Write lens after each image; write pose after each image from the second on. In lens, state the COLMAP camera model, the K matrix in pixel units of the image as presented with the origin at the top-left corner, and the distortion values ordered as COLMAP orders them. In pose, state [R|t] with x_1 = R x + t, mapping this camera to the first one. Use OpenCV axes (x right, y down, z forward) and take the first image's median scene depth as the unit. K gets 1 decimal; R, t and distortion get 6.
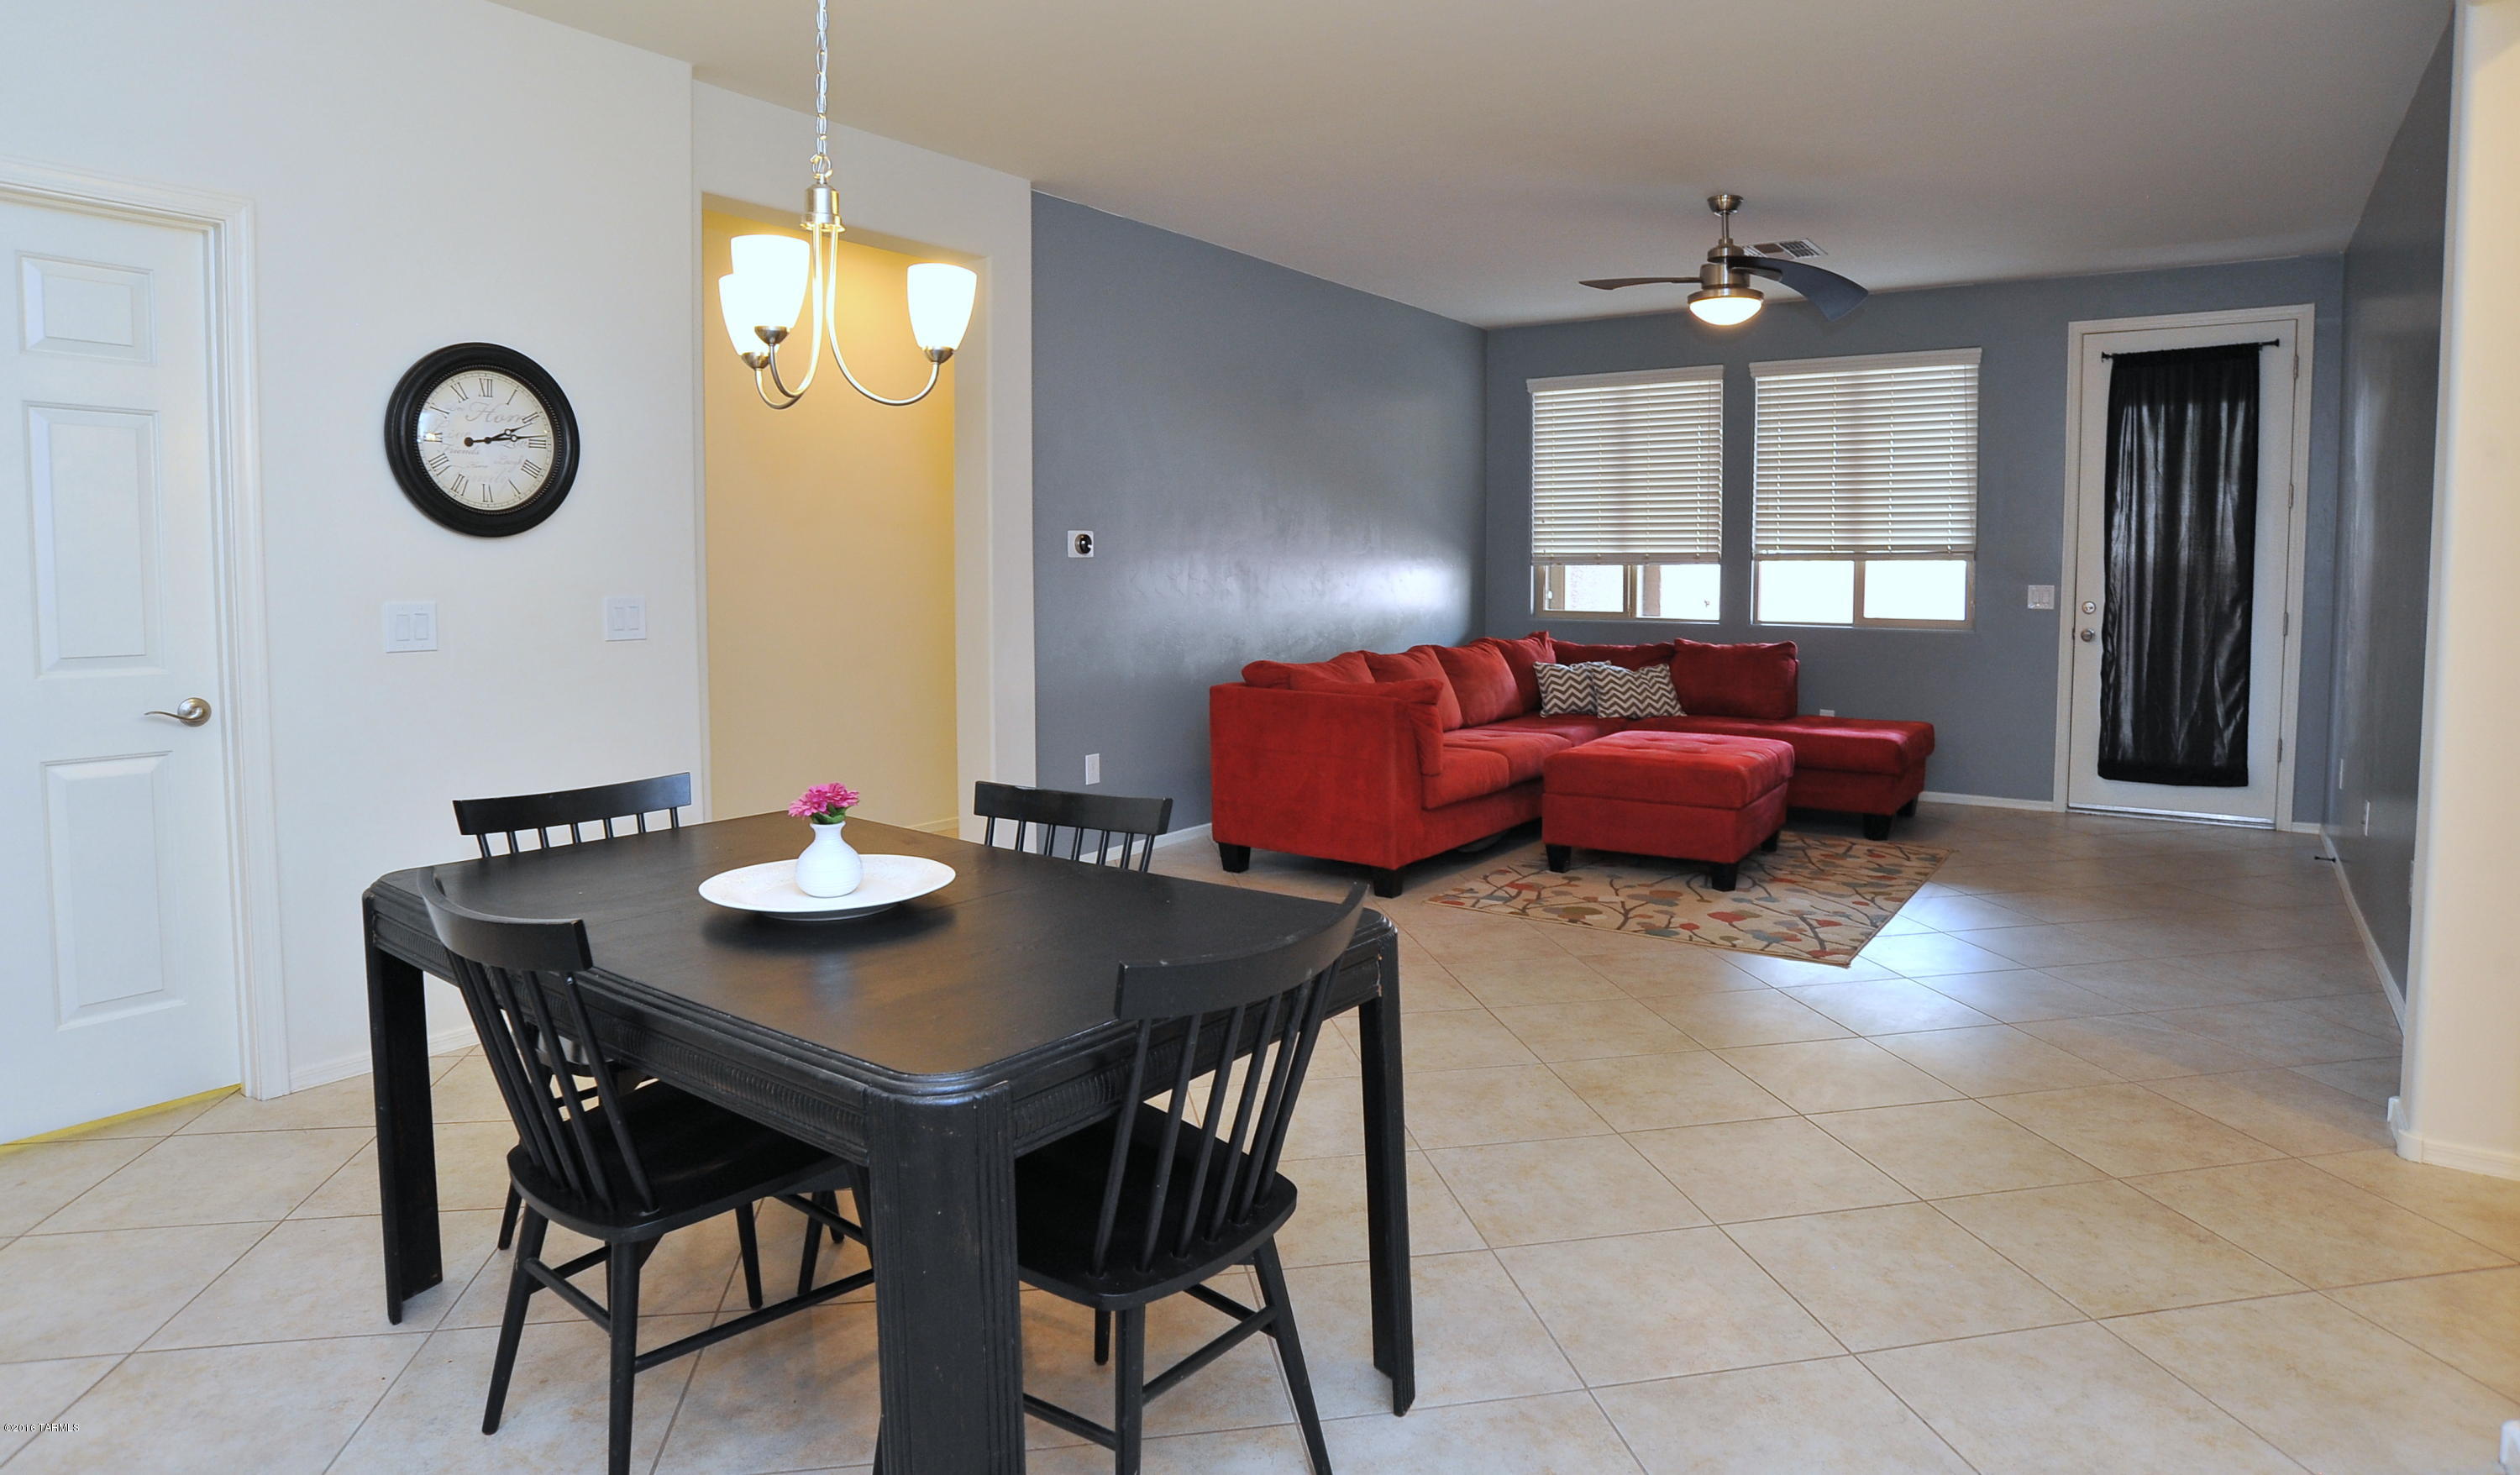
lens RADIAL K [[1500.5, 0, 1267.6], [0, 1500.5, 672.0], [0, 0, 1]] dist [-0.004899, 0.000061]
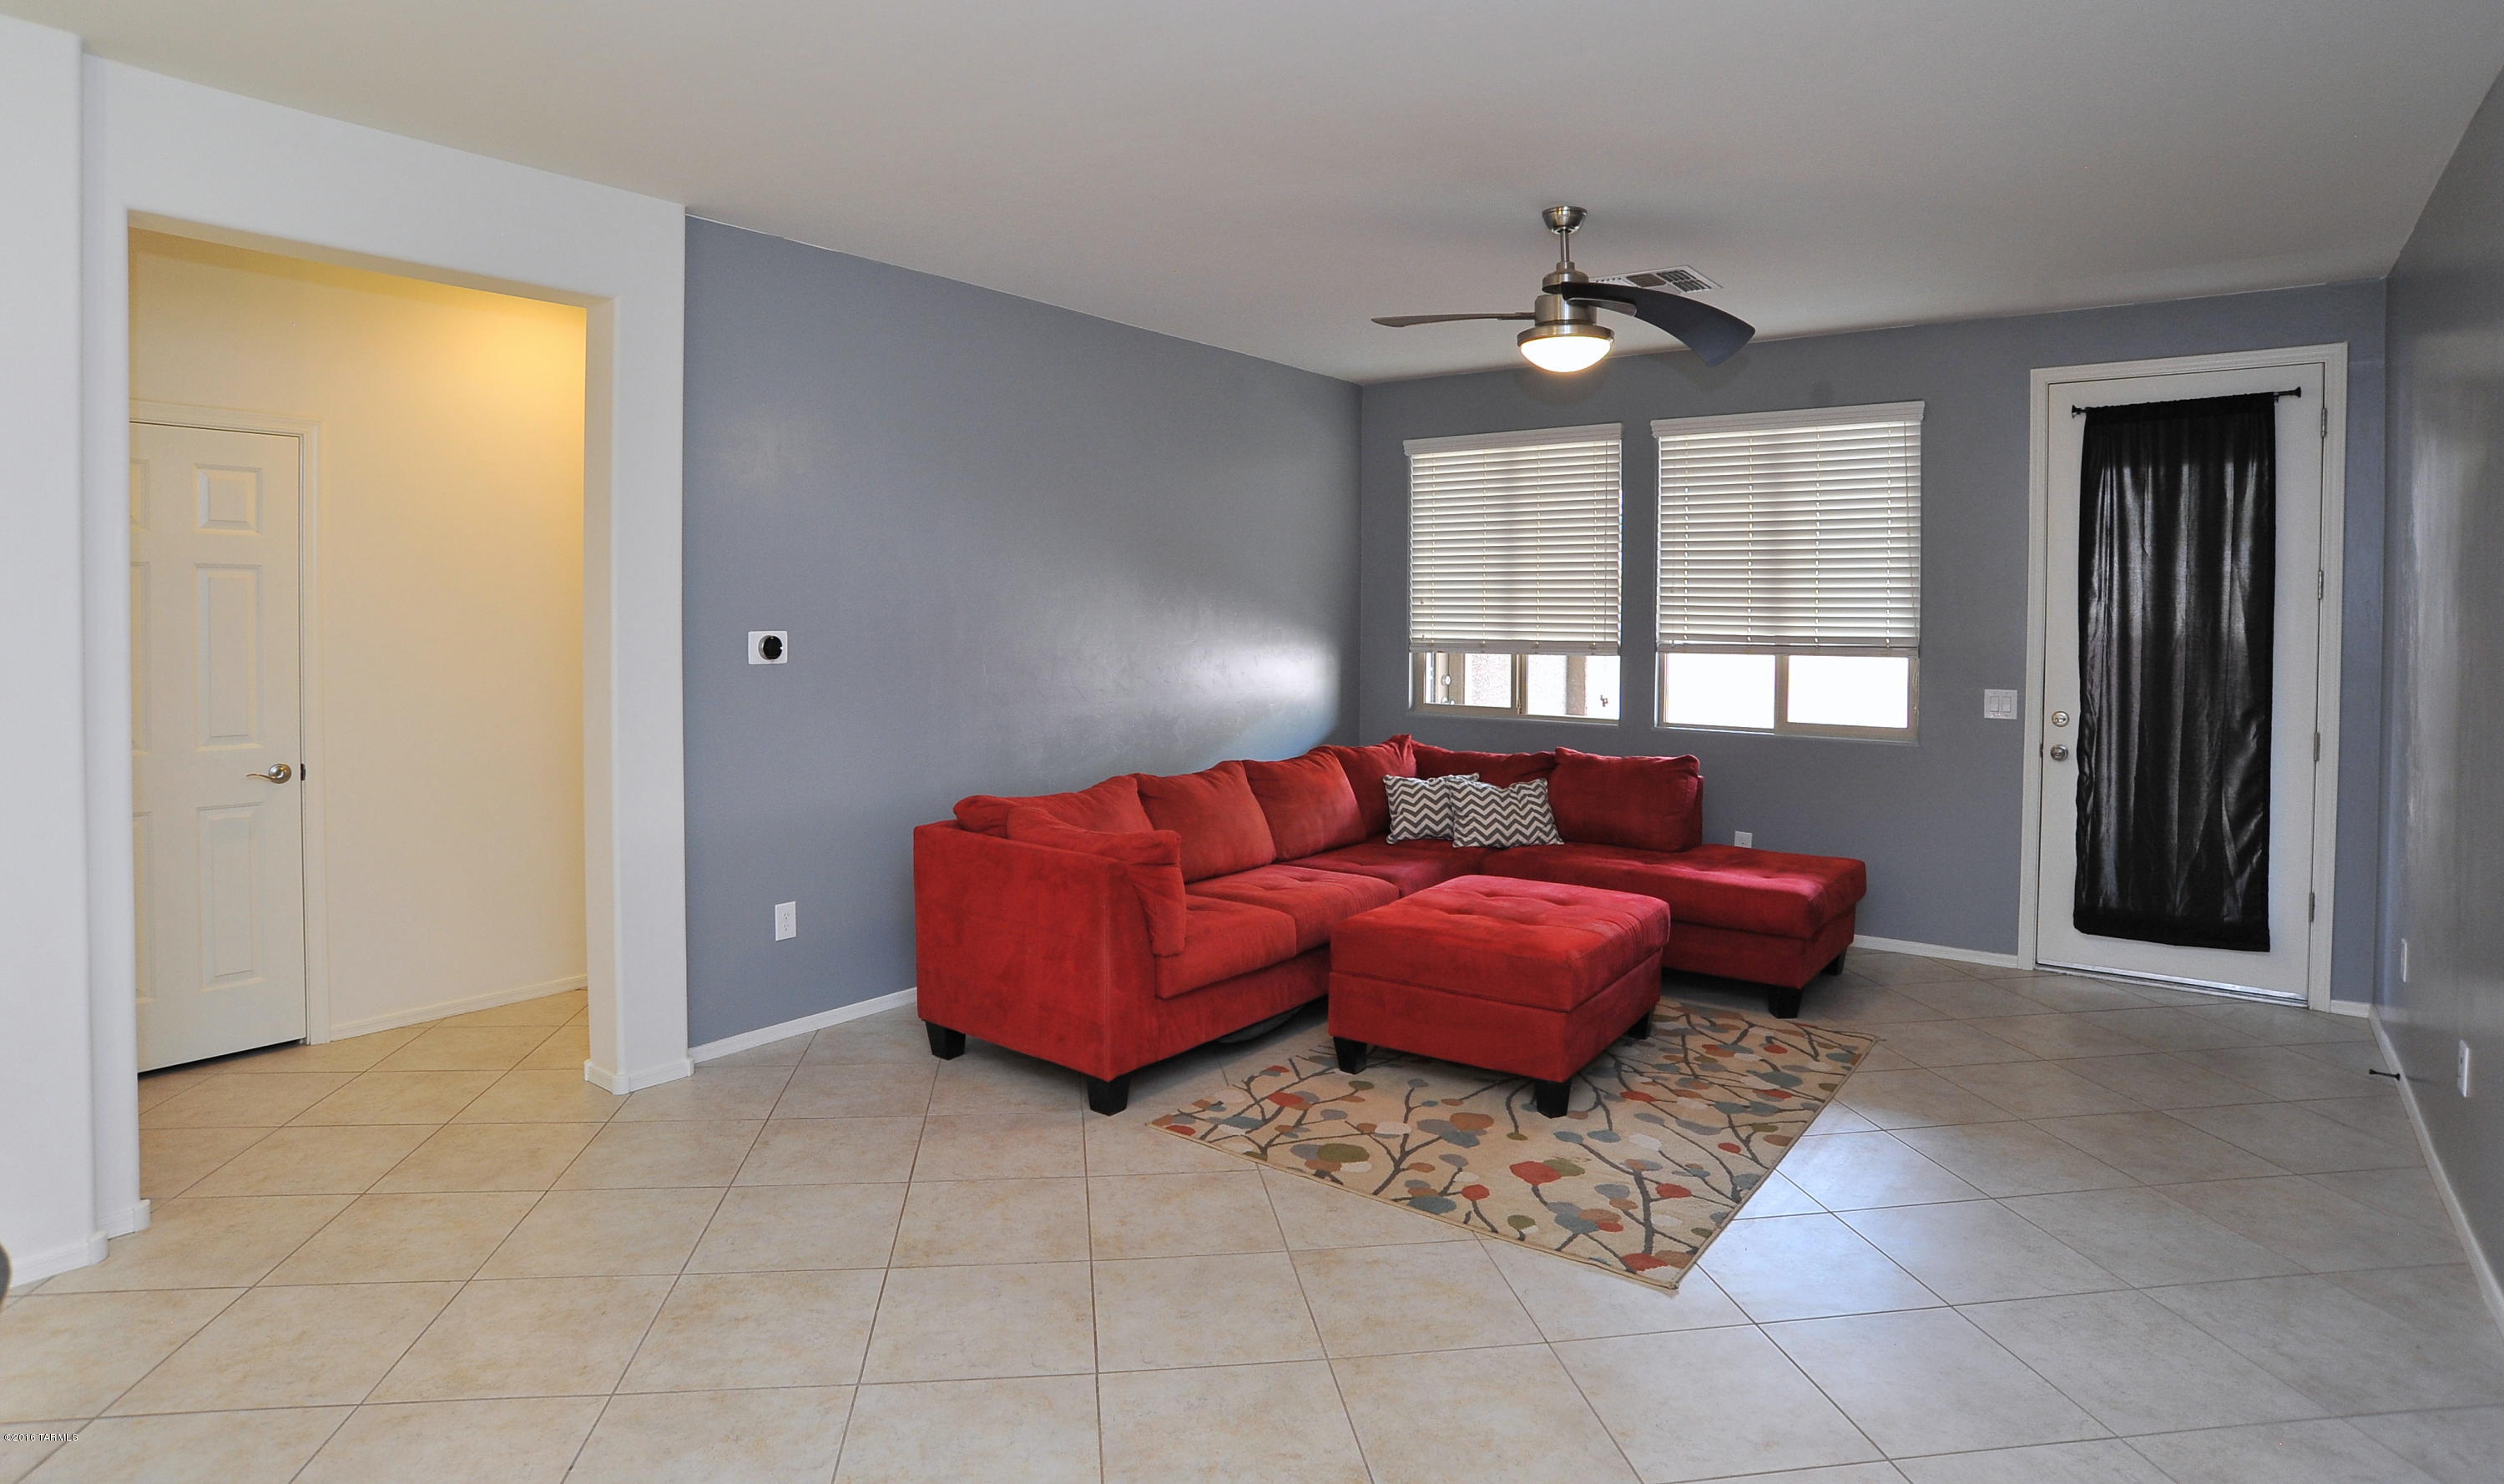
lens RADIAL K [[1324.4, 0, 1249.2], [0, 1324.4, 650.4], [0, 0, 1]] dist [-0.055902, 0.039305]
pose [[0.997020, 0.005149, -0.076971, 0.170482], [-0.007800, 0.999385, -0.034182, -0.054143], [0.076747, 0.034680, 0.996447, 0.271373]]
